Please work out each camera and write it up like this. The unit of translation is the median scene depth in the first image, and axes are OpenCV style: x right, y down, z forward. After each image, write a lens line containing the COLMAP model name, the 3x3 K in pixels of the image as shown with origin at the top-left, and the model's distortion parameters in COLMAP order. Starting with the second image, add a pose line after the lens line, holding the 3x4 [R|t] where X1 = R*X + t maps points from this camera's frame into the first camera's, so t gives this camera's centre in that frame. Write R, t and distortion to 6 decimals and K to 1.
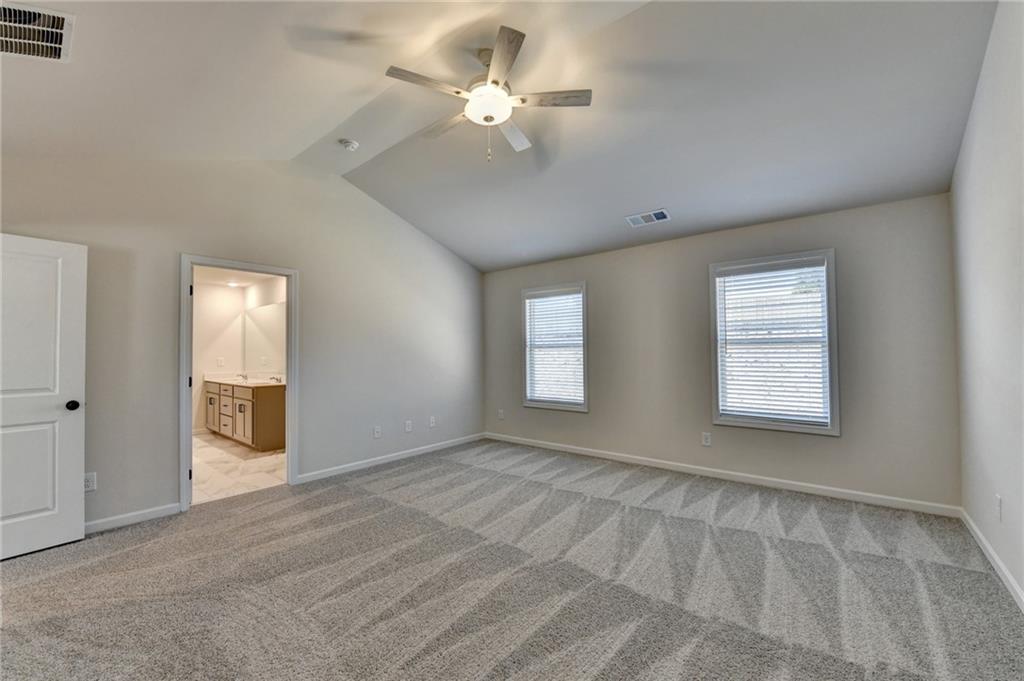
lens RADIAL K [[412.1, 0, 512.0], [0, 412.1, 340.5], [0, 0, 1]] dist [-0.020364, -0.000486]
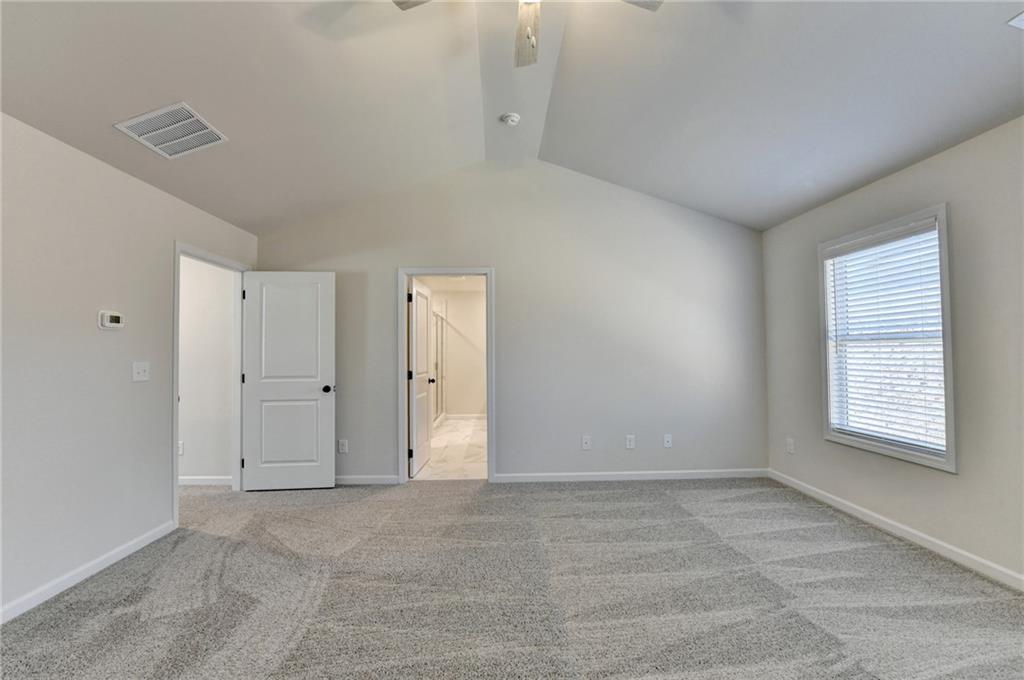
lens RADIAL K [[412.1, 0, 512.0], [0, 412.1, 340.0], [0, 0, 1]] dist [-0.020364, -0.000486]
pose [[0.645896, -0.019843, -0.763167, 0.268037], [0.024735, 0.999681, -0.005058, 0.010932], [0.763024, -0.015610, 0.646181, 0.387762]]
